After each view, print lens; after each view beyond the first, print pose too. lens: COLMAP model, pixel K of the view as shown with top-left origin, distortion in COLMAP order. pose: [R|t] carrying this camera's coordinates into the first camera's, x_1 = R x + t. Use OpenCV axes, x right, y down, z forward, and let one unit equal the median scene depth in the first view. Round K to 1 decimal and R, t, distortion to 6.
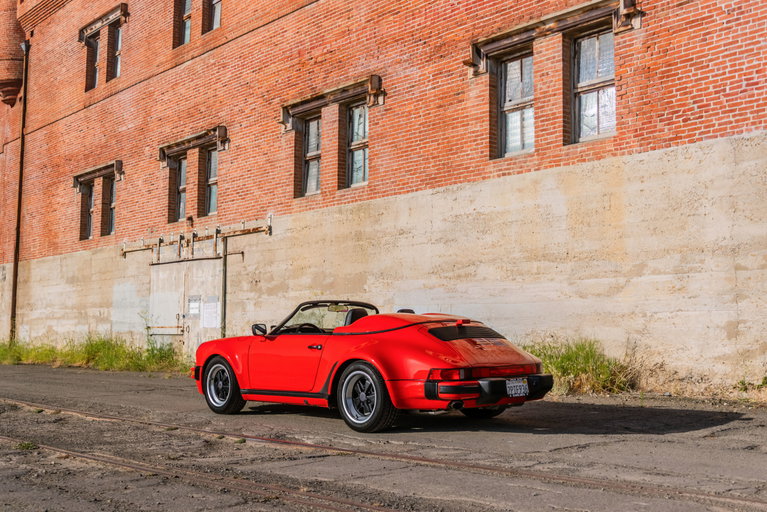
lens RADIAL K [[879.6, 0, 379.8], [0, 879.6, 261.0], [0, 0, 1]] dist [0.019580, 0.000000]
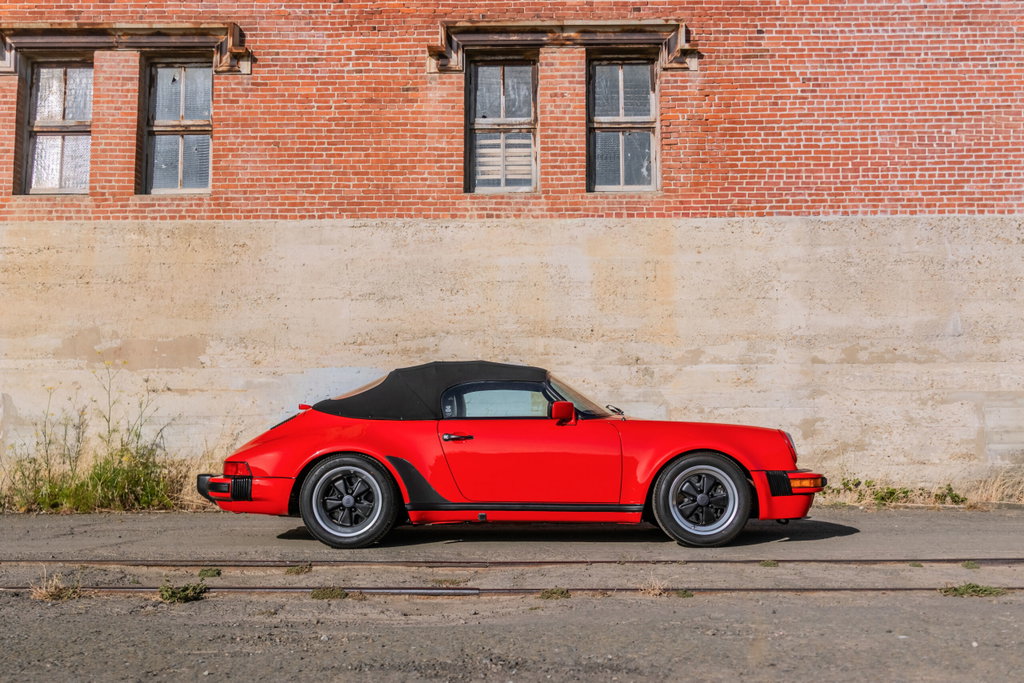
lens RADIAL K [[1164.7, 0, 518.6], [0, 1164.7, 340.0], [0, 0, 1]] dist [0.022643, 0.000000]
pose [[0.668911, 0.071262, 0.739919, -0.578722], [-0.059059, 0.997342, -0.042664, 0.046690], [-0.740993, -0.015160, 0.671342, 0.346375]]
